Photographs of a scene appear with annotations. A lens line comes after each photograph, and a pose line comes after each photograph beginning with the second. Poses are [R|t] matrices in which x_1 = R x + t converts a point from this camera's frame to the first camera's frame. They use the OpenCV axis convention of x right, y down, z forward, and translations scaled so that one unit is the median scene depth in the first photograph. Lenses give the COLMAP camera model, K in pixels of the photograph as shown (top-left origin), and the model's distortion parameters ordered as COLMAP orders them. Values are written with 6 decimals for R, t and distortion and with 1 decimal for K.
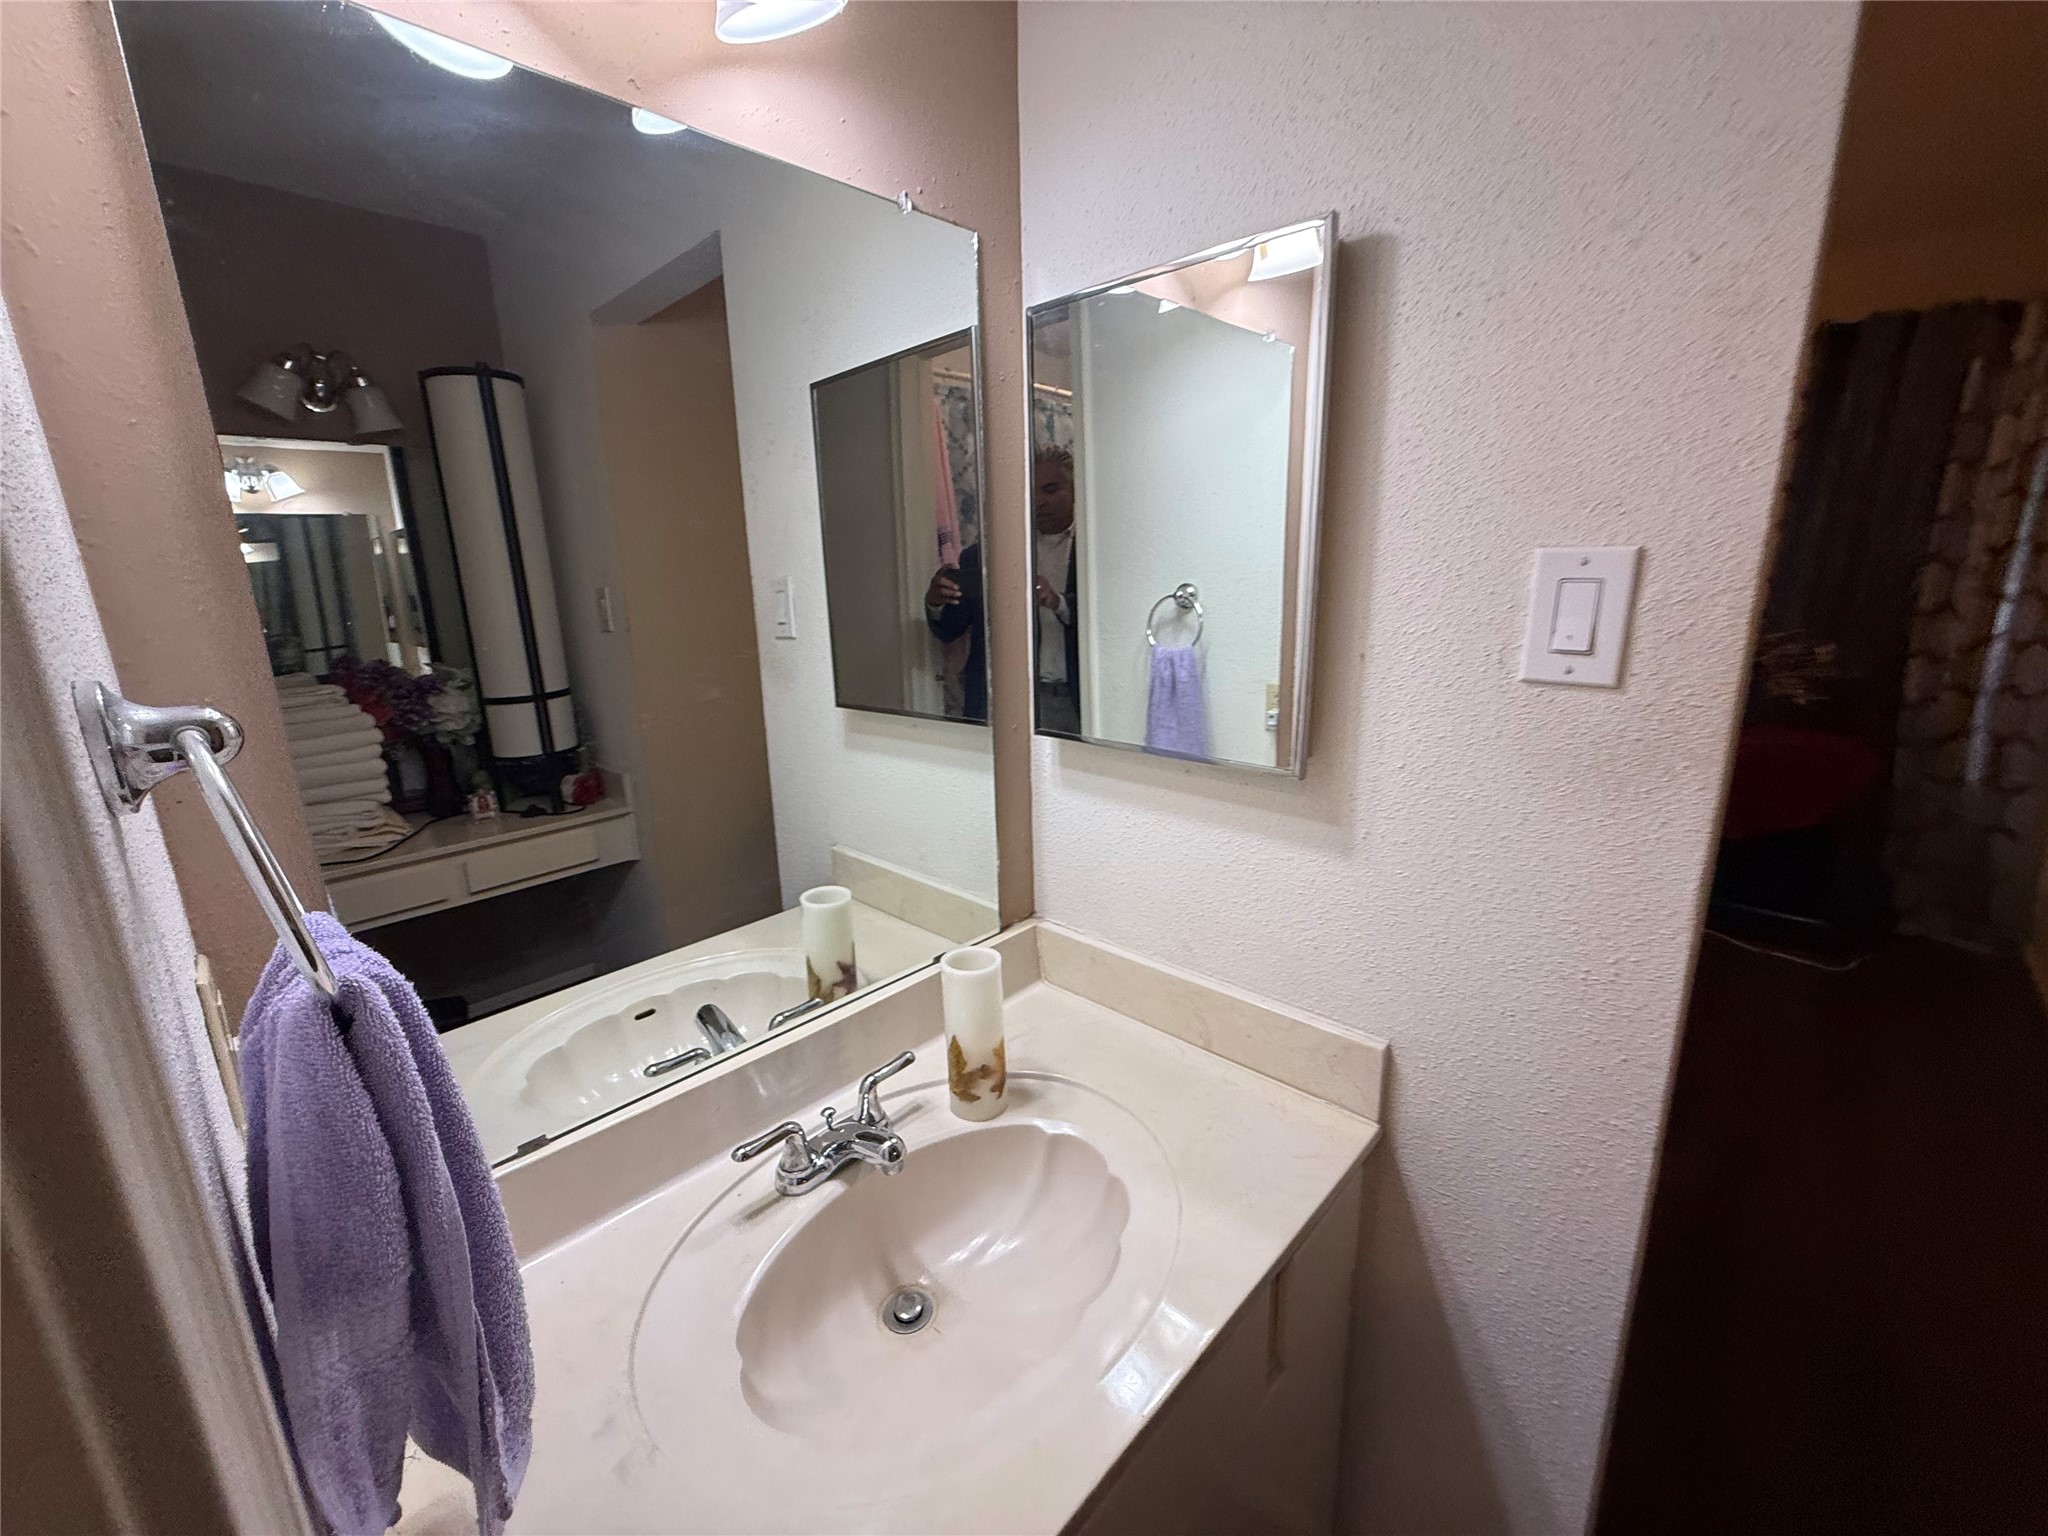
lens RADIAL K [[827.7, 0, 1003.9], [0, 827.7, 767.1], [0, 0, 1]] dist [-0.001561, -0.000620]
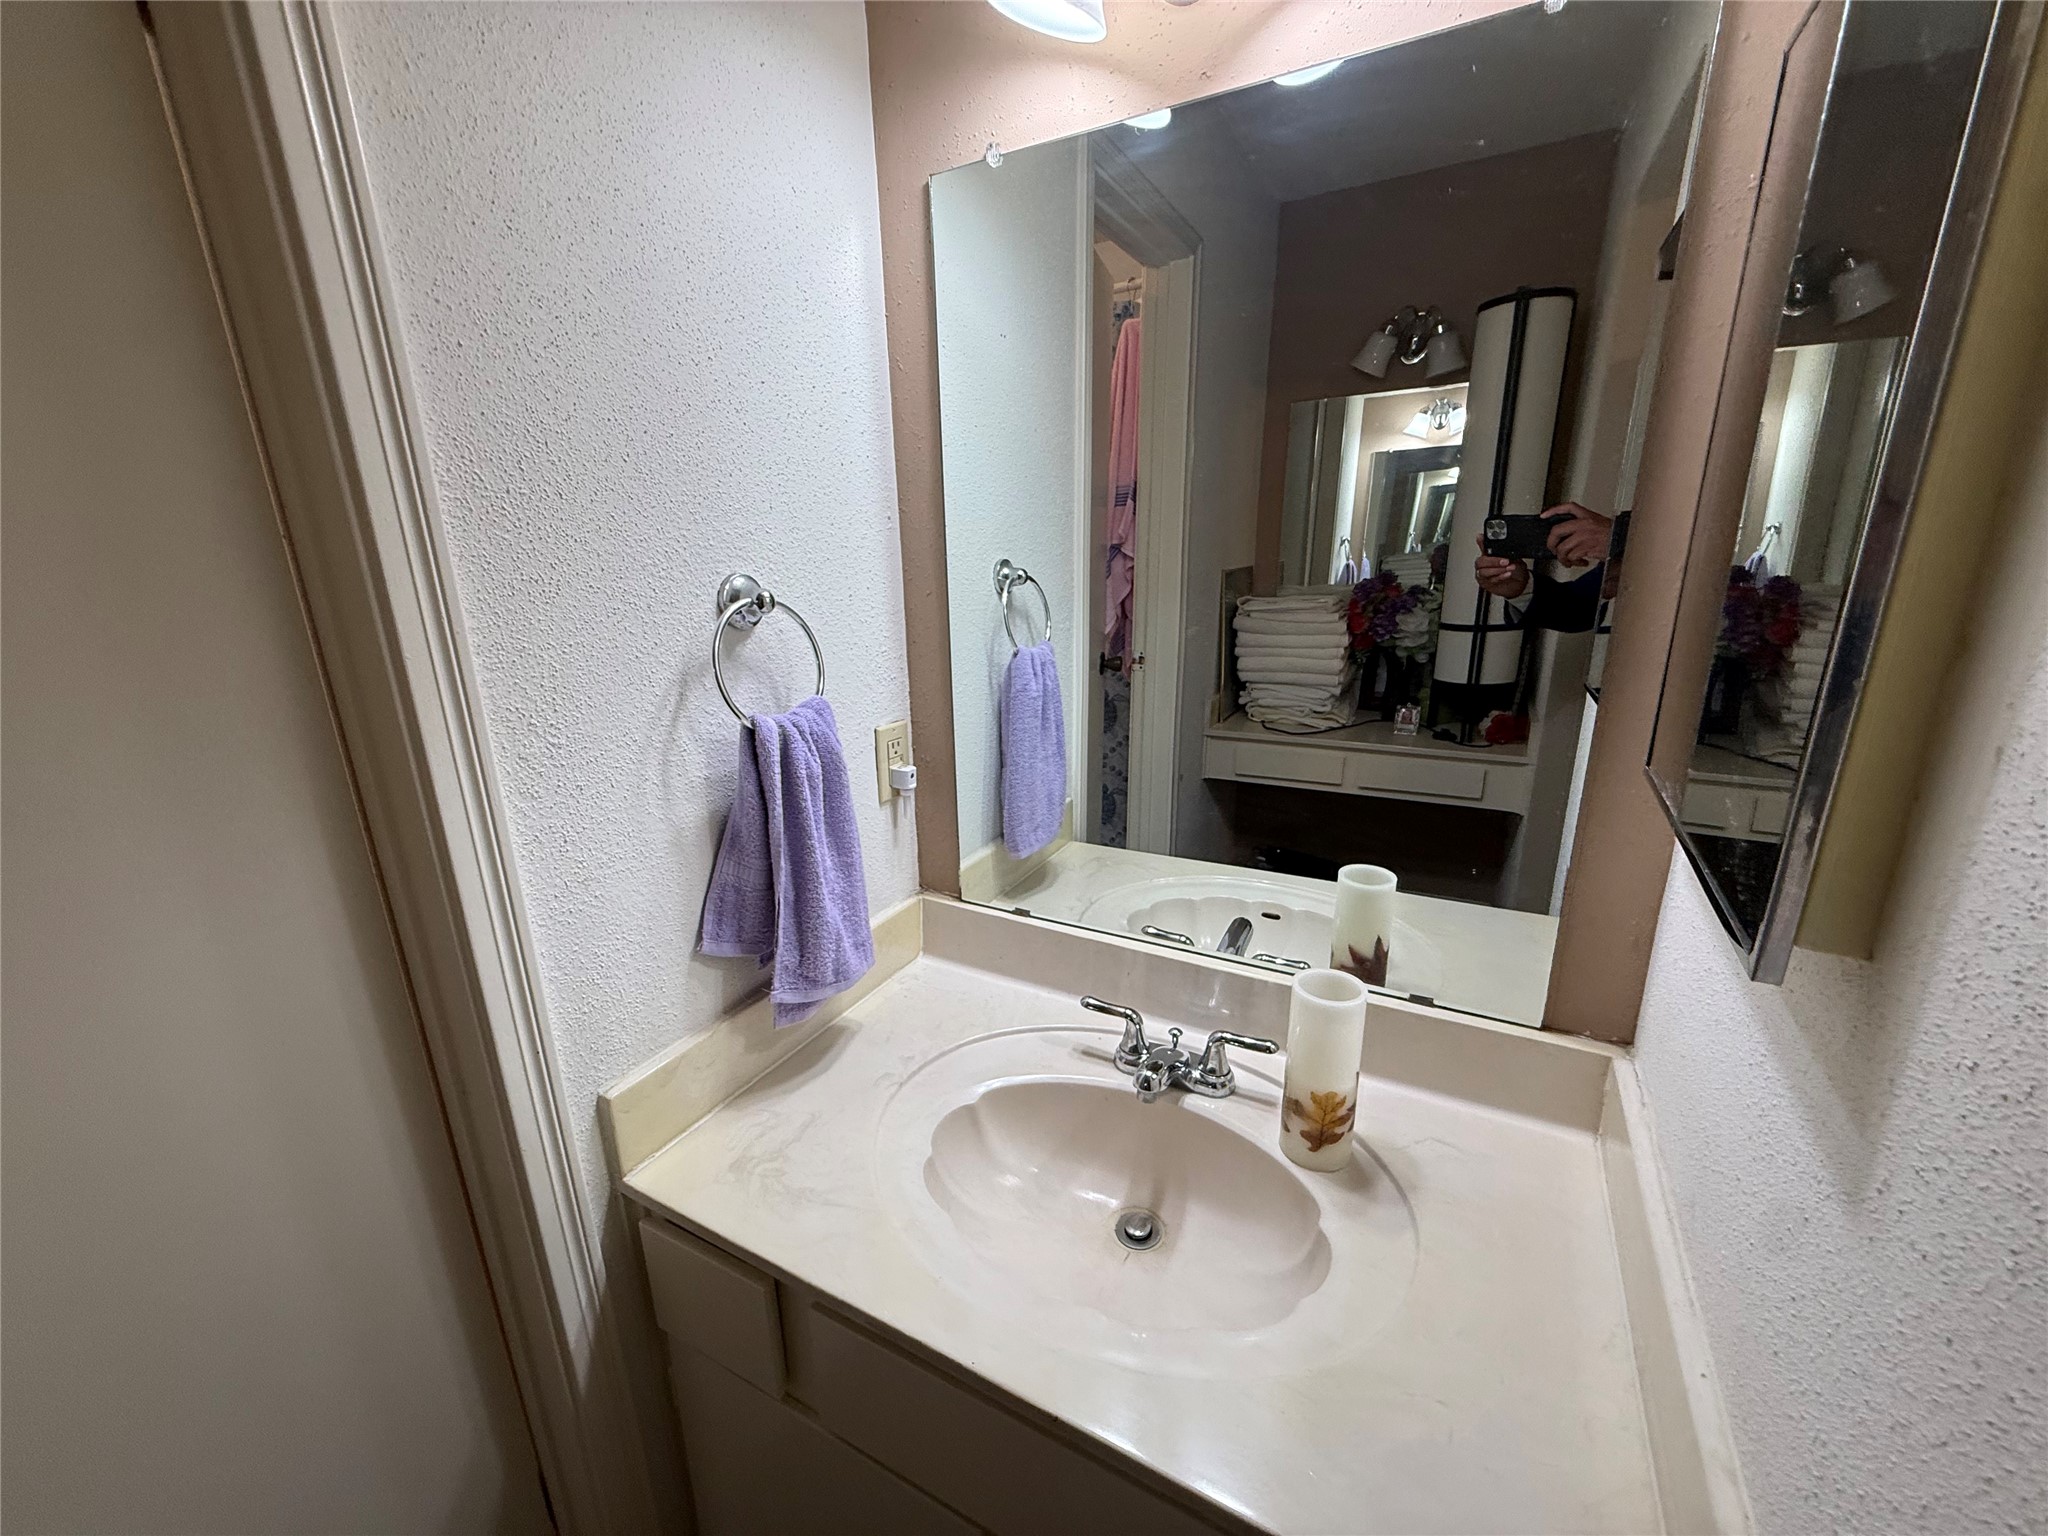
lens RADIAL K [[809.3, 0, 1016.8], [0, 809.3, 766.1], [0, 0, 1]] dist [-0.003287, 0.000130]
pose [[0.276191, 0.291180, -0.915932, 0.255434], [-0.194496, 0.950217, 0.243431, -0.058462], [0.941217, 0.110912, 0.319075, 0.180241]]
